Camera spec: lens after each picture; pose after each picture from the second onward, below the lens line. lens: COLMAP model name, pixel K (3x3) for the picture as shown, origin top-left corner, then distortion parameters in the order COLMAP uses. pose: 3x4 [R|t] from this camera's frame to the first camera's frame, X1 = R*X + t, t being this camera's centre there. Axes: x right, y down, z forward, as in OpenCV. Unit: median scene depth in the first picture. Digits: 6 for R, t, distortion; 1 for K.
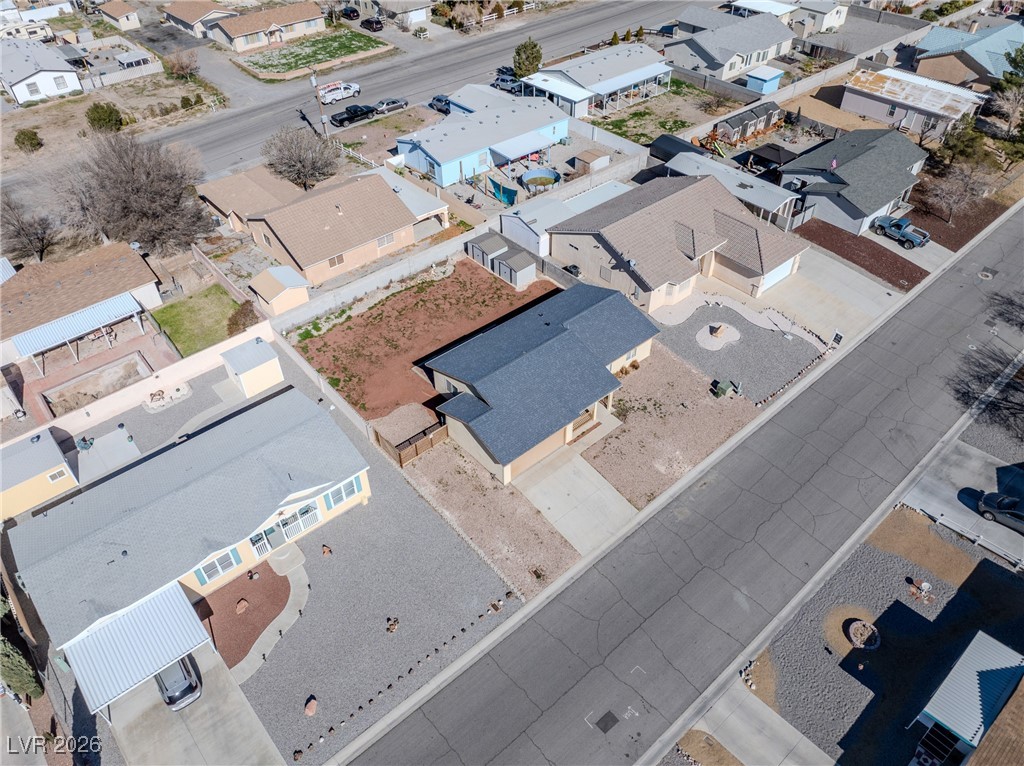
lens RADIAL K [[714.4, 0, 512.0], [0, 714.4, 383.0], [0, 0, 1]] dist [-0.030271, 0.001907]
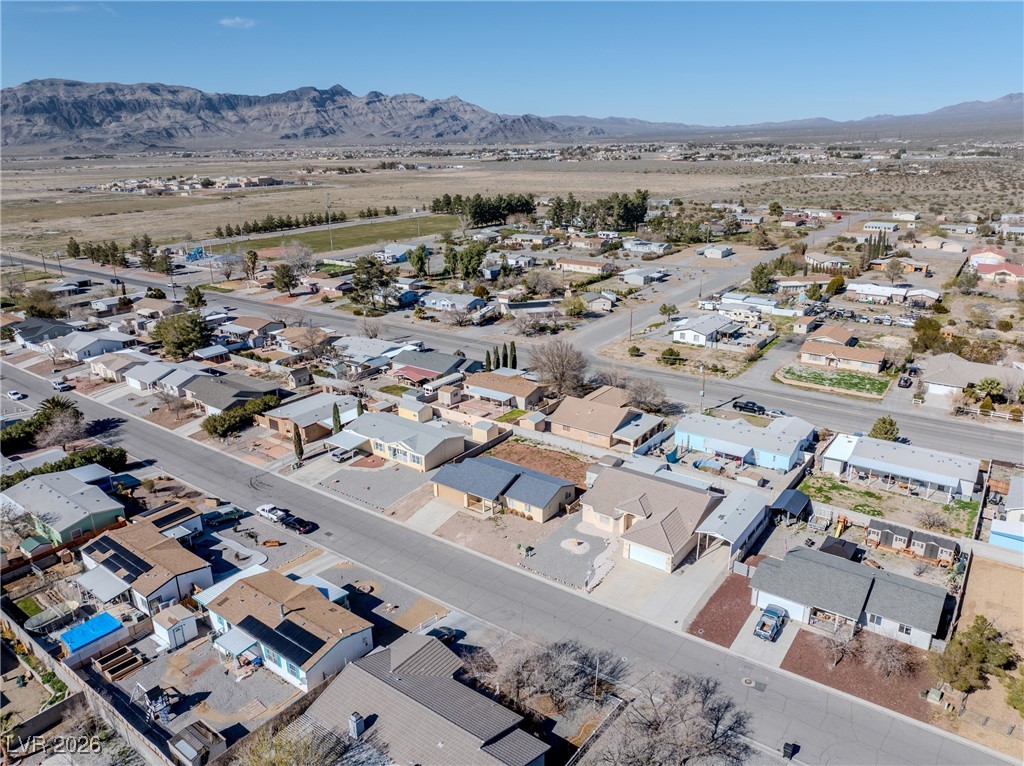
lens RADIAL K [[714.4, 0, 512.0], [0, 714.4, 383.0], [0, 0, 1]] dist [-0.030271, 0.001907]
pose [[0.215937, 0.320922, -0.922160, 1.540282], [-0.647422, 0.754033, 0.110809, -0.406632], [0.730900, 0.573099, 0.370596, 0.123752]]
